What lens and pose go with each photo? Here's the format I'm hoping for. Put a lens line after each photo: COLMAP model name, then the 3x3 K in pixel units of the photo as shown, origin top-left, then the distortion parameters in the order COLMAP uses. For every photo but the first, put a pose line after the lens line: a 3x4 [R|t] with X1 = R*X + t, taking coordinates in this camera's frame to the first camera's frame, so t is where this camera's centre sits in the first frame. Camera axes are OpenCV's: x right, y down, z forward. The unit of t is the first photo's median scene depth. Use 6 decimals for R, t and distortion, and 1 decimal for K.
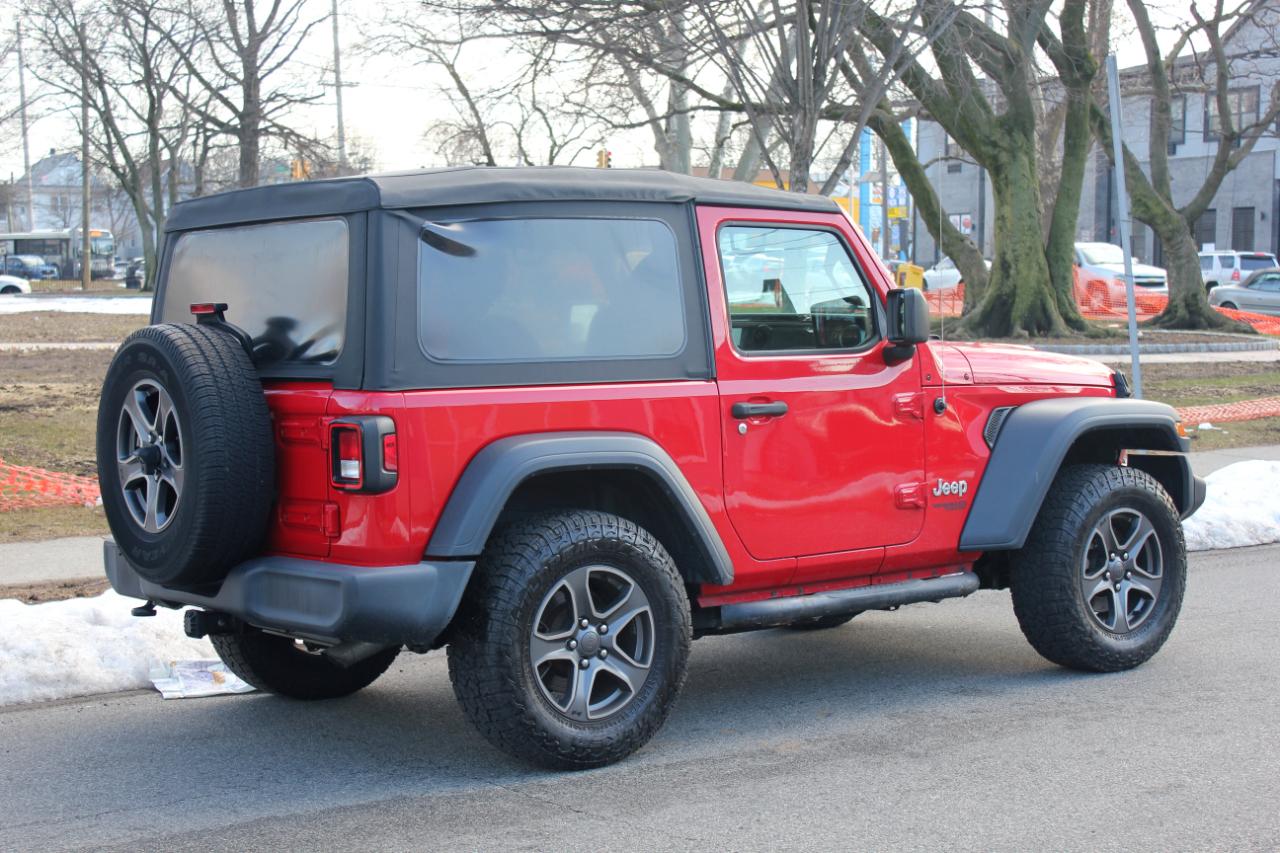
lens RADIAL K [[2089.2, 0, 641.0], [0, 2089.2, 458.4], [0, 0, 1]] dist [0.020128, 0.000000]
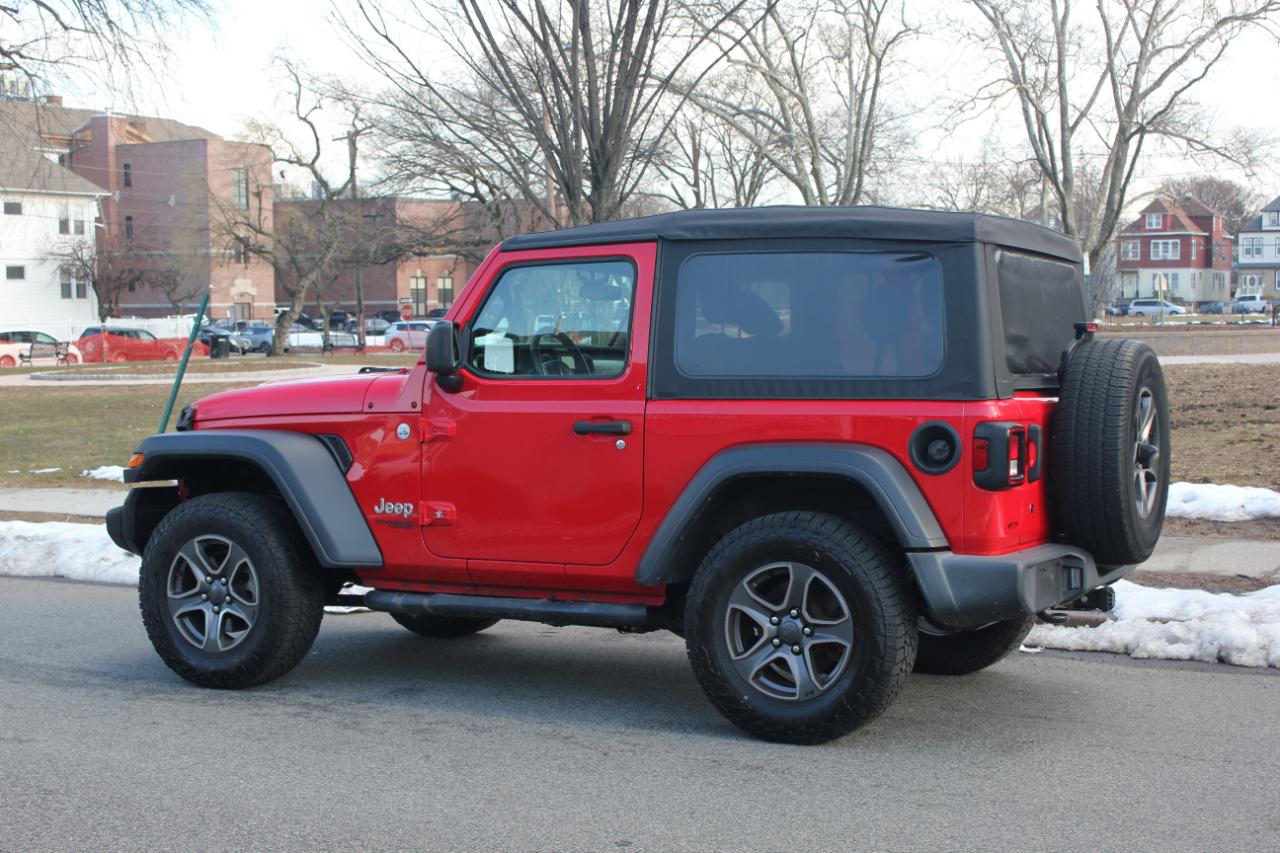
lens RADIAL K [[1907.3, 0, 671.1], [0, 1907.3, 430.3], [0, 0, 1]] dist [-0.012393, 0.000000]
pose [[0.408881, 0.049537, -0.911242, 0.867484], [-0.064219, 0.997612, 0.025417, -0.046199], [0.910325, 0.048126, 0.411086, 0.549992]]
